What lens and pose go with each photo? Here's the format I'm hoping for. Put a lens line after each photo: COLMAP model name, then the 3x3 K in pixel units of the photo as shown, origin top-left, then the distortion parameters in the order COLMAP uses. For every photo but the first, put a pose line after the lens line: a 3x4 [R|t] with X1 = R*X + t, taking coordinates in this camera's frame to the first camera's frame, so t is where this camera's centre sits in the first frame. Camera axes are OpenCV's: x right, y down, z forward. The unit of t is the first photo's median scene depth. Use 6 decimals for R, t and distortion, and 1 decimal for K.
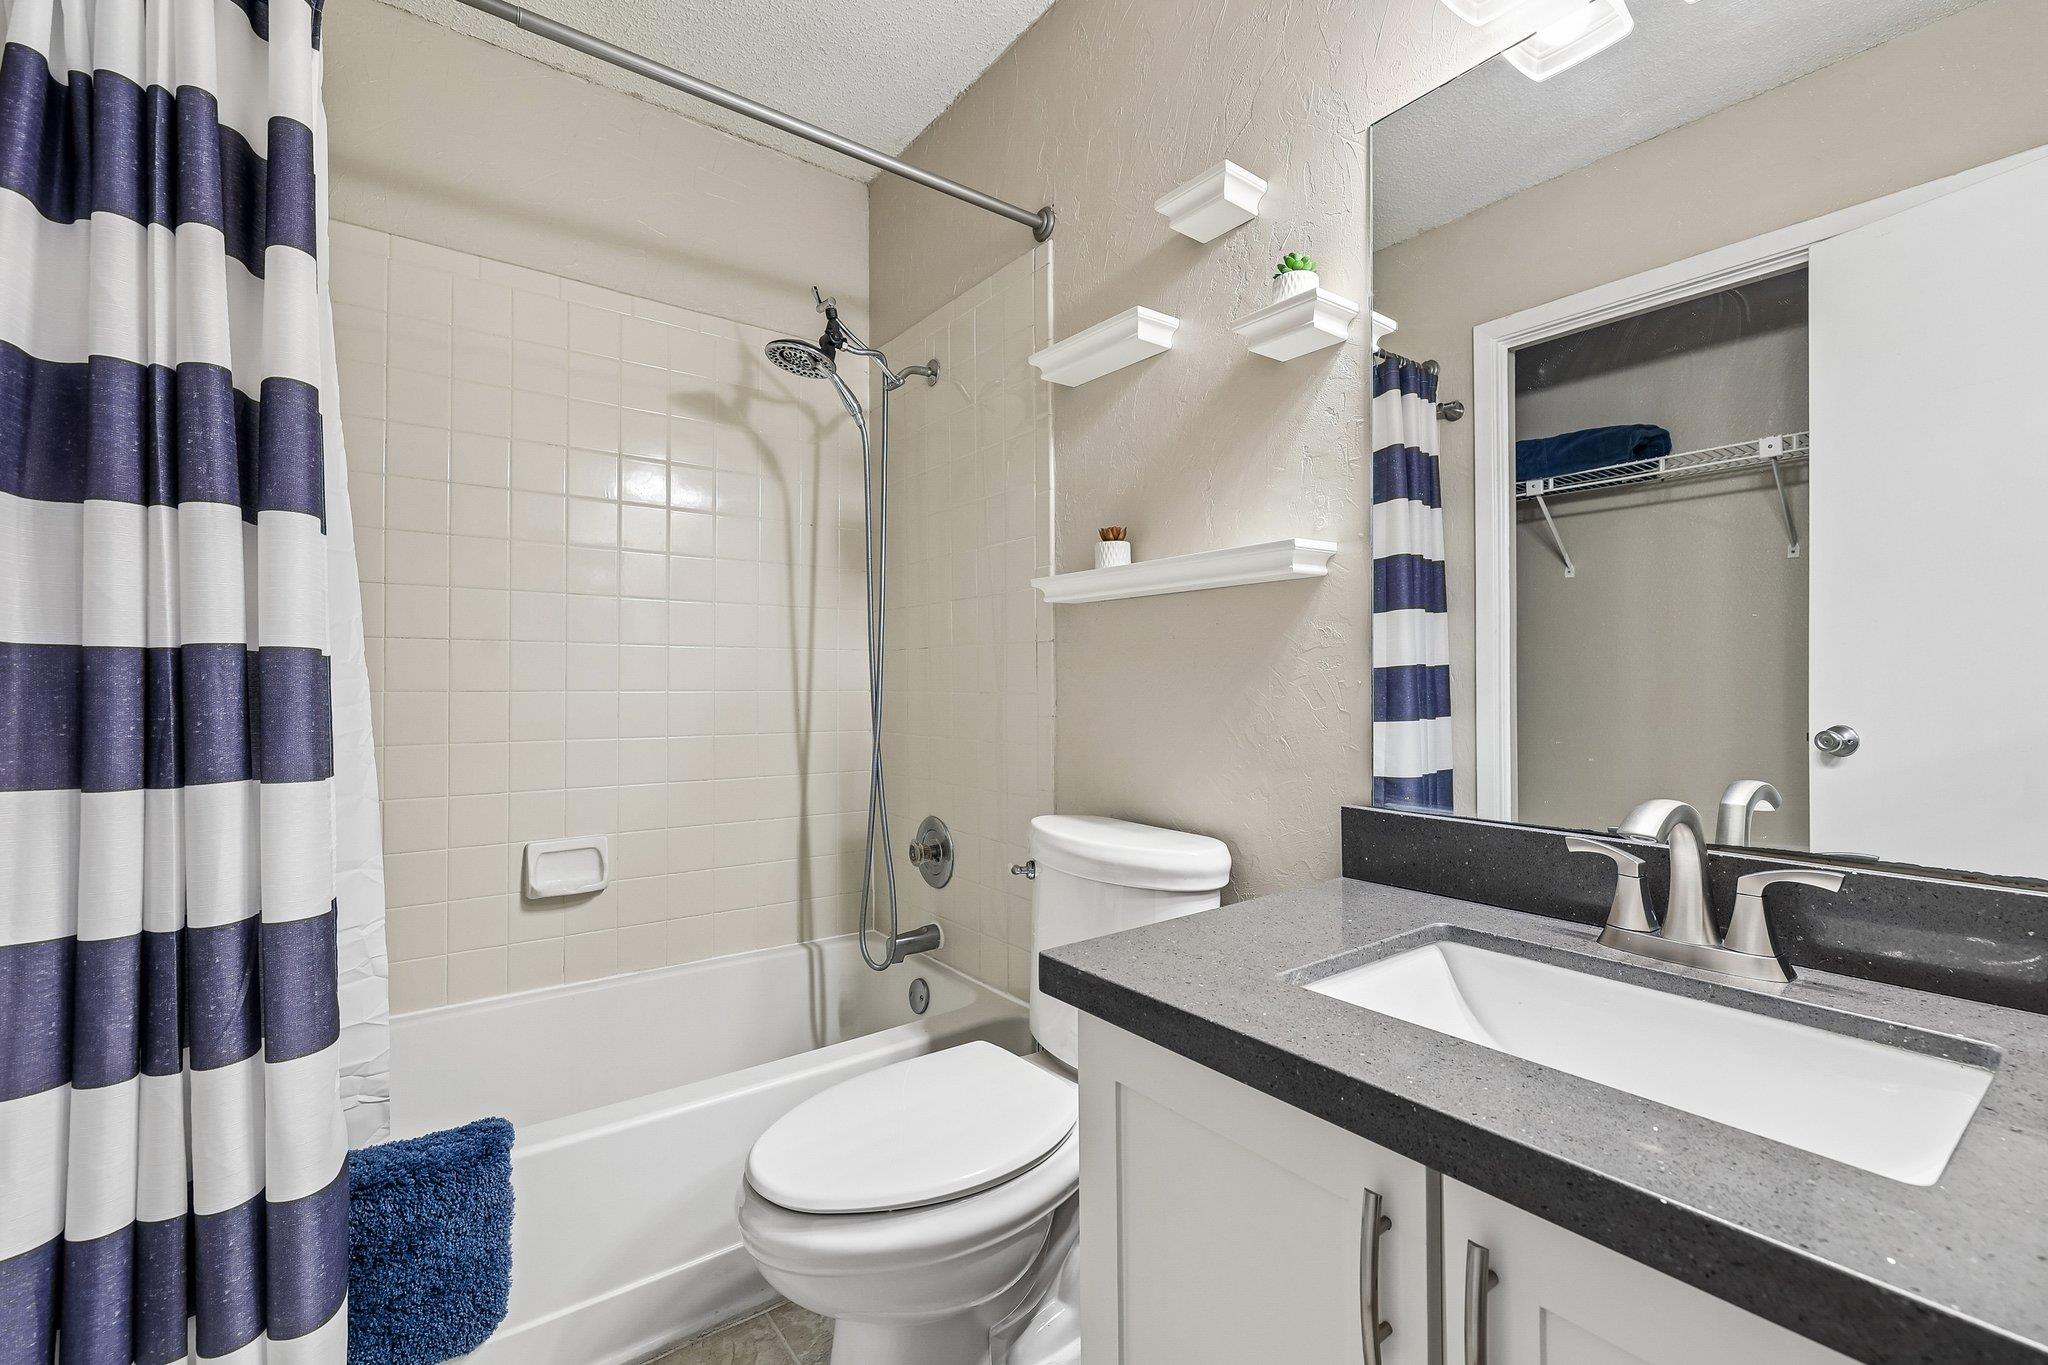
lens RADIAL K [[875.6, 0, 1033.5], [0, 875.6, 693.1], [0, 0, 1]] dist [-0.002818, 0.001143]
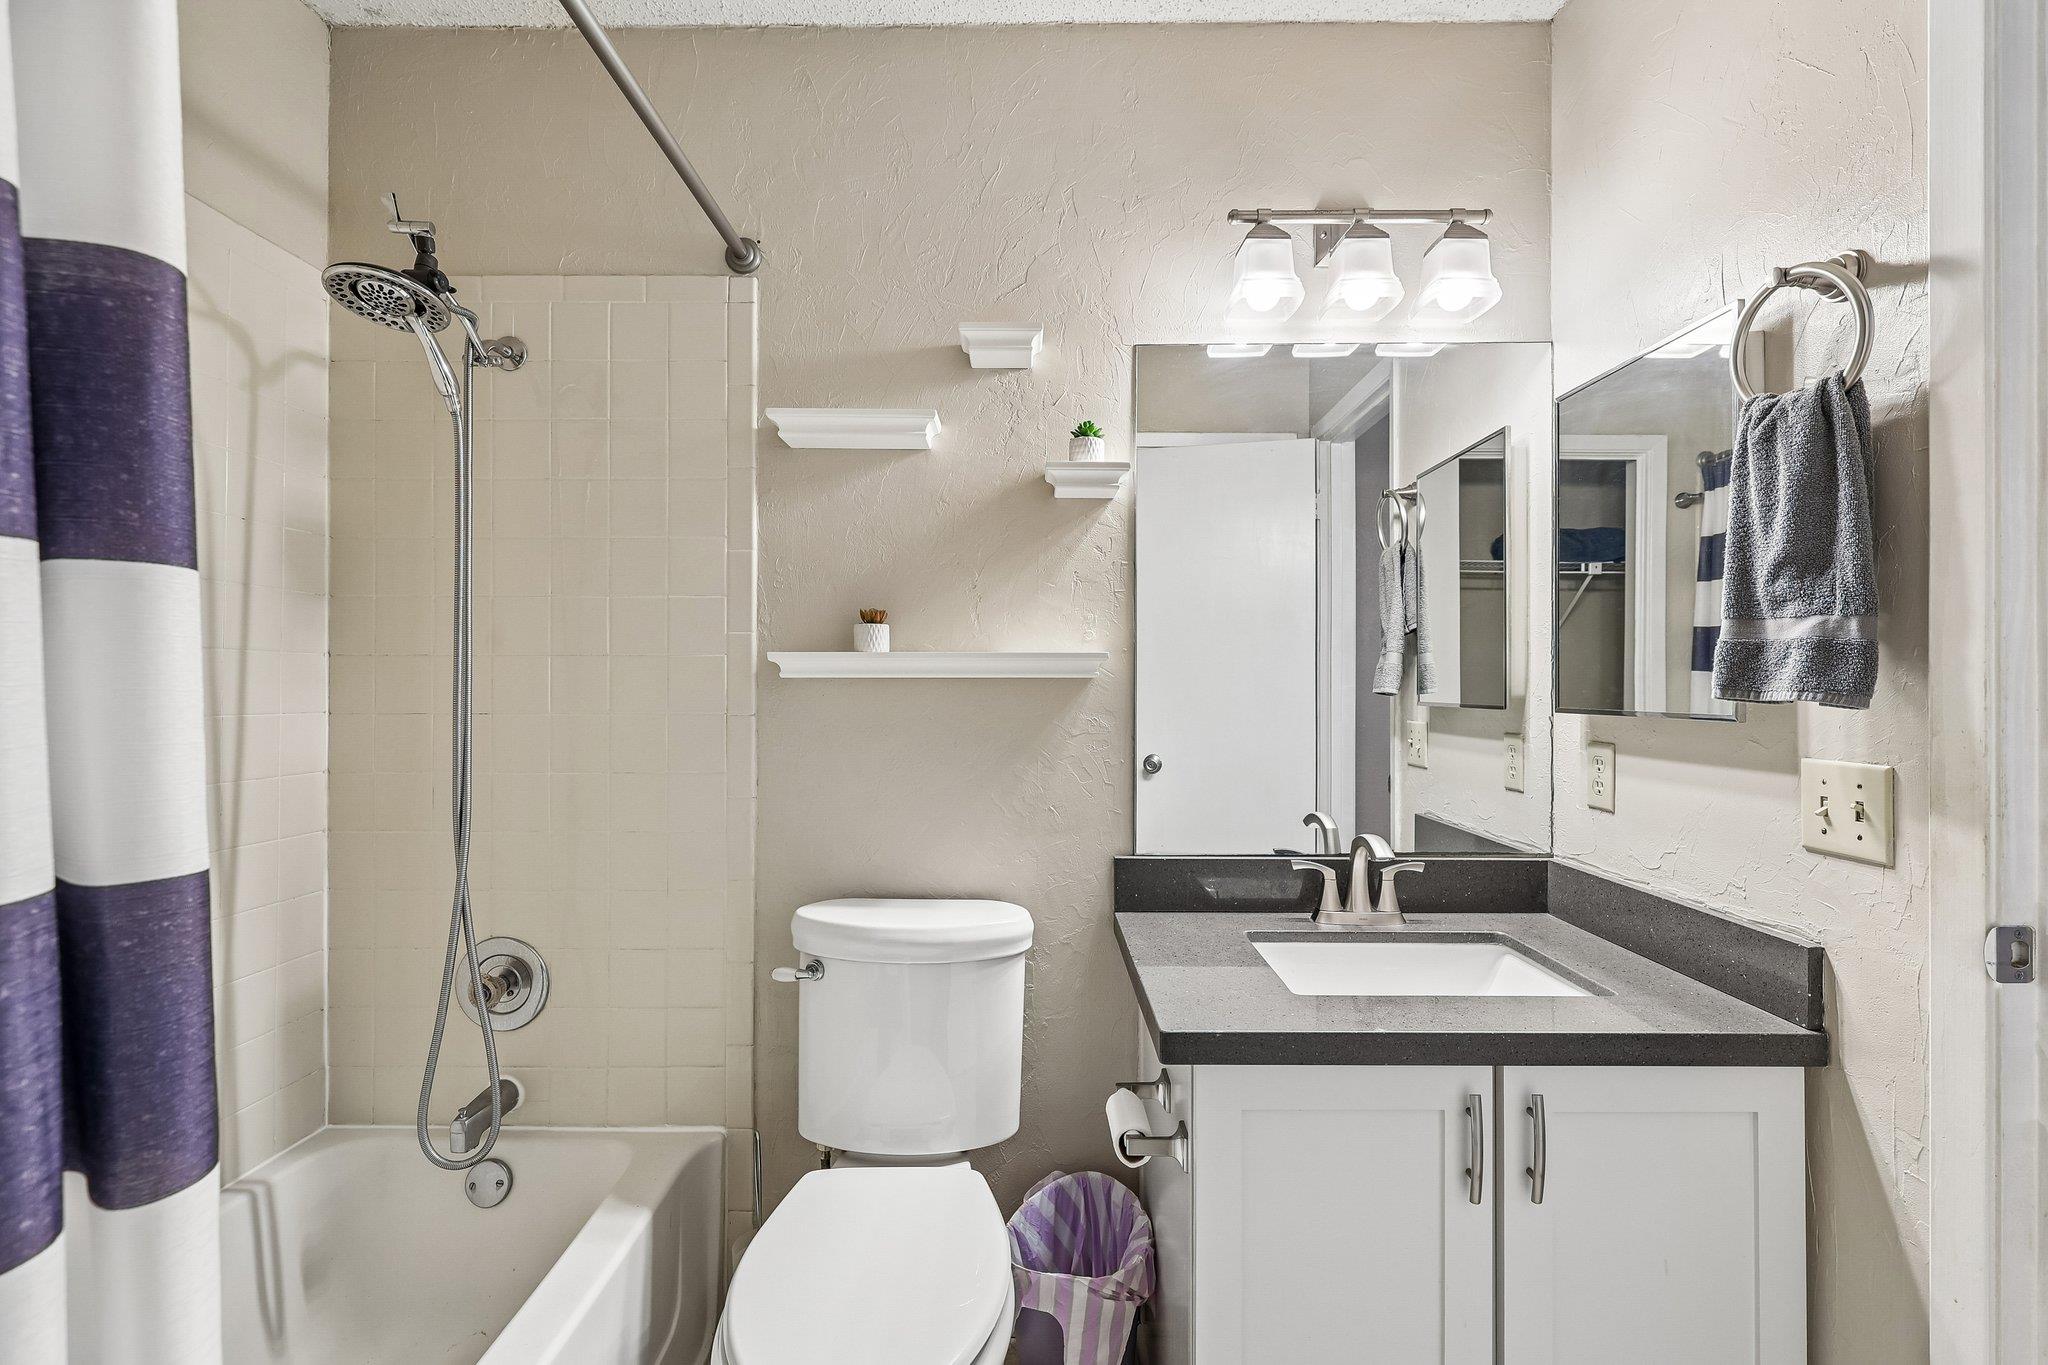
lens RADIAL K [[875.6, 0, 1034.1], [0, 875.6, 691.2], [0, 0, 1]] dist [-0.002818, 0.001143]
pose [[0.610761, -0.002308, 0.791812, -0.592977], [0.006787, 0.999974, -0.002320, -0.091382], [-0.791786, 0.006791, 0.610761, 0.239541]]
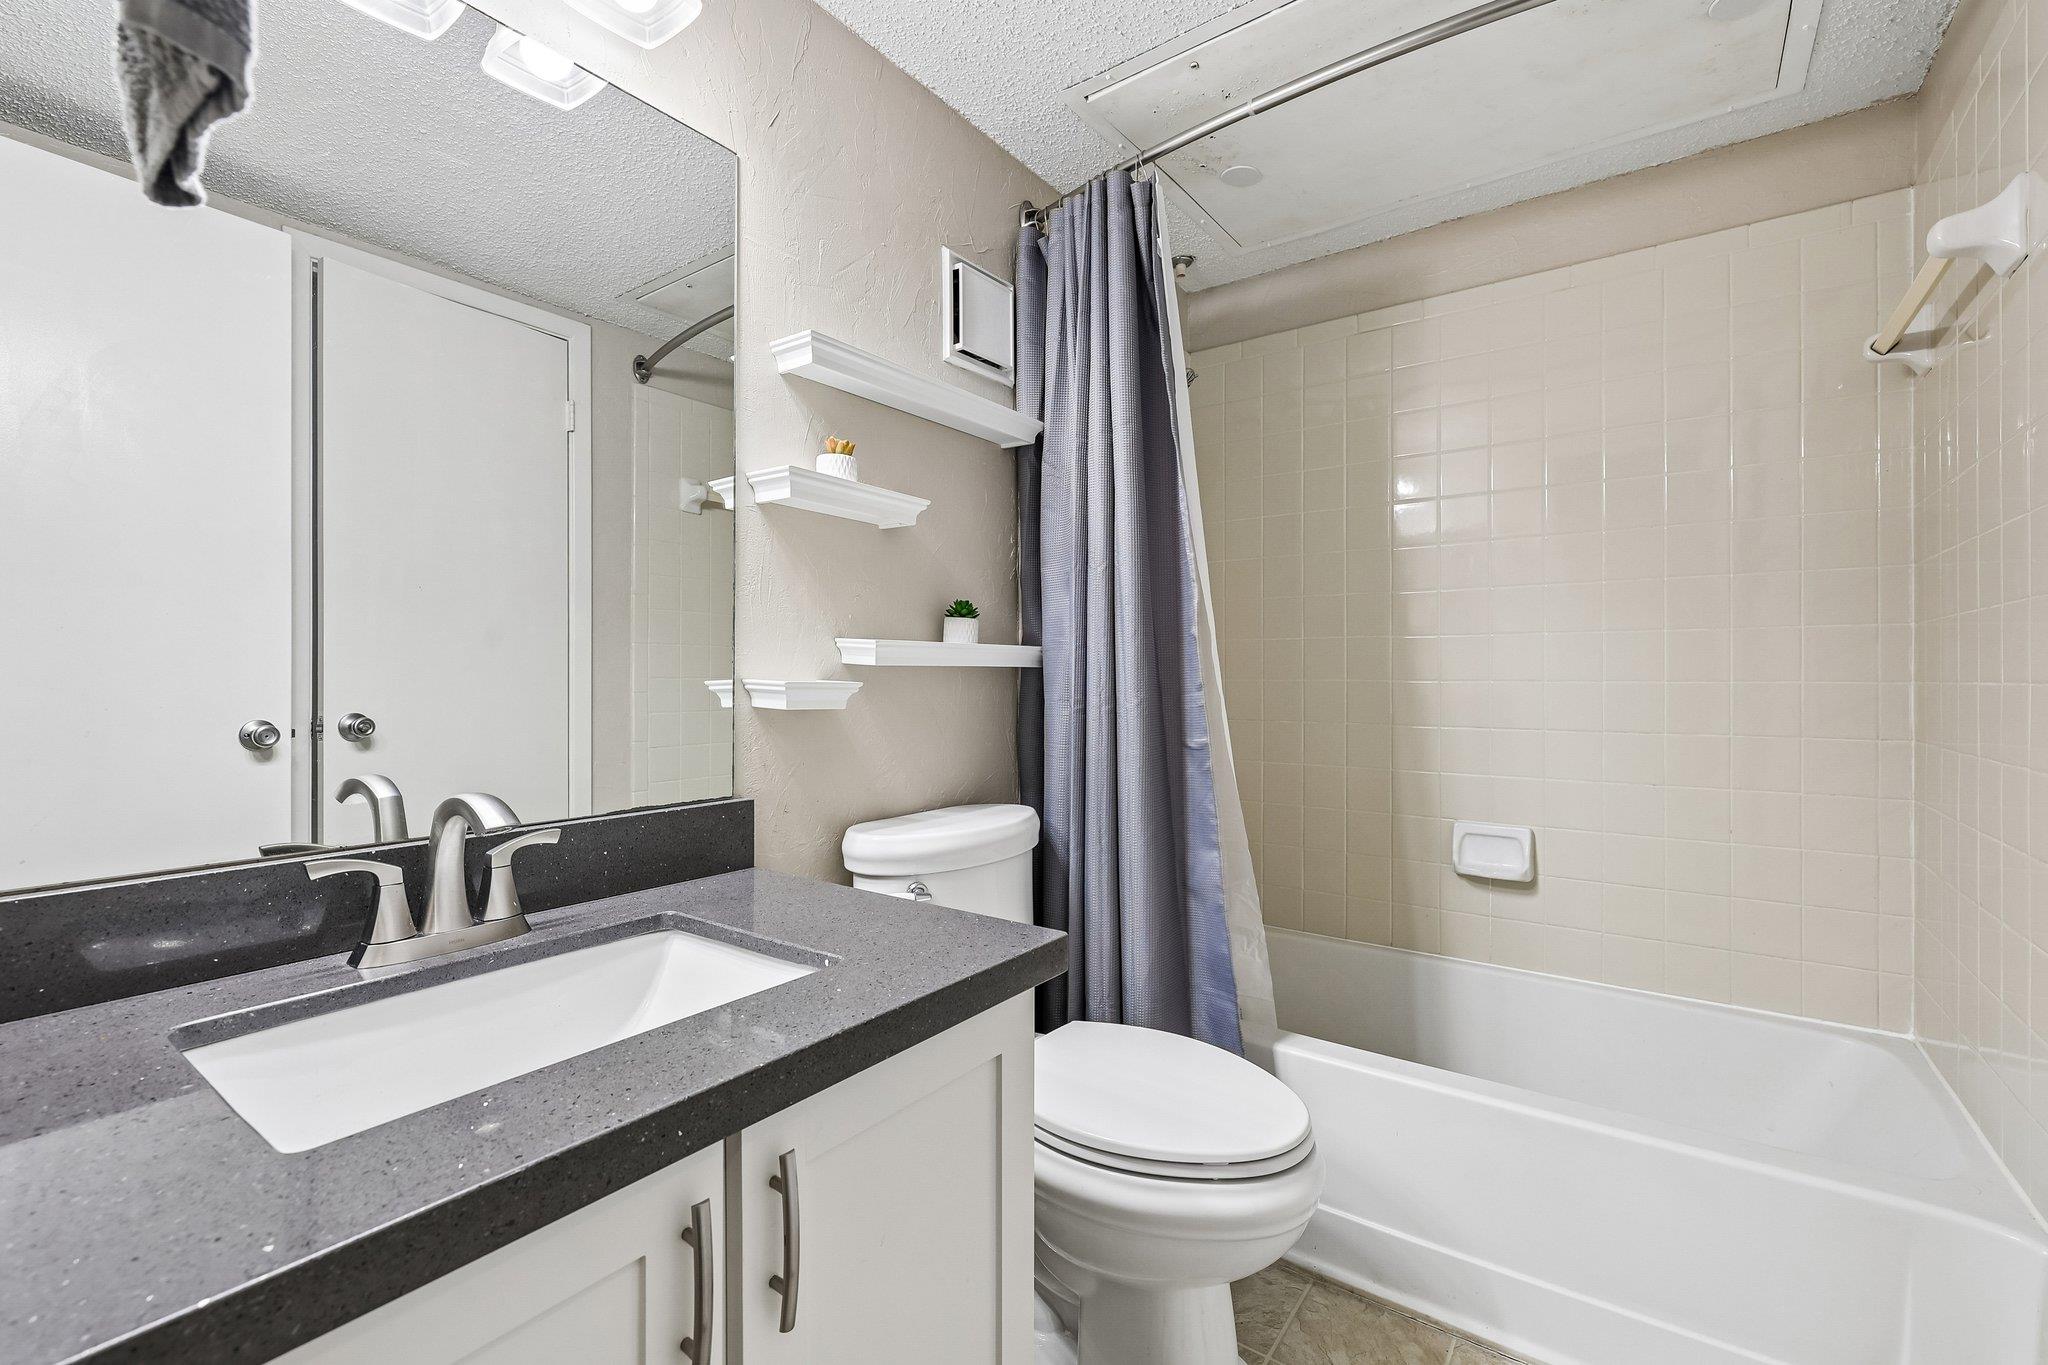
lens RADIAL K [[875.6, 0, 1049.6], [0, 875.6, 686.5], [0, 0, 1]] dist [-0.002818, 0.001143]
pose [[-0.306771, -0.009945, 0.951732, -0.248898], [0.008315, 0.999879, 0.013128, -0.004485], [-0.951747, 0.011941, -0.306651, 0.354141]]
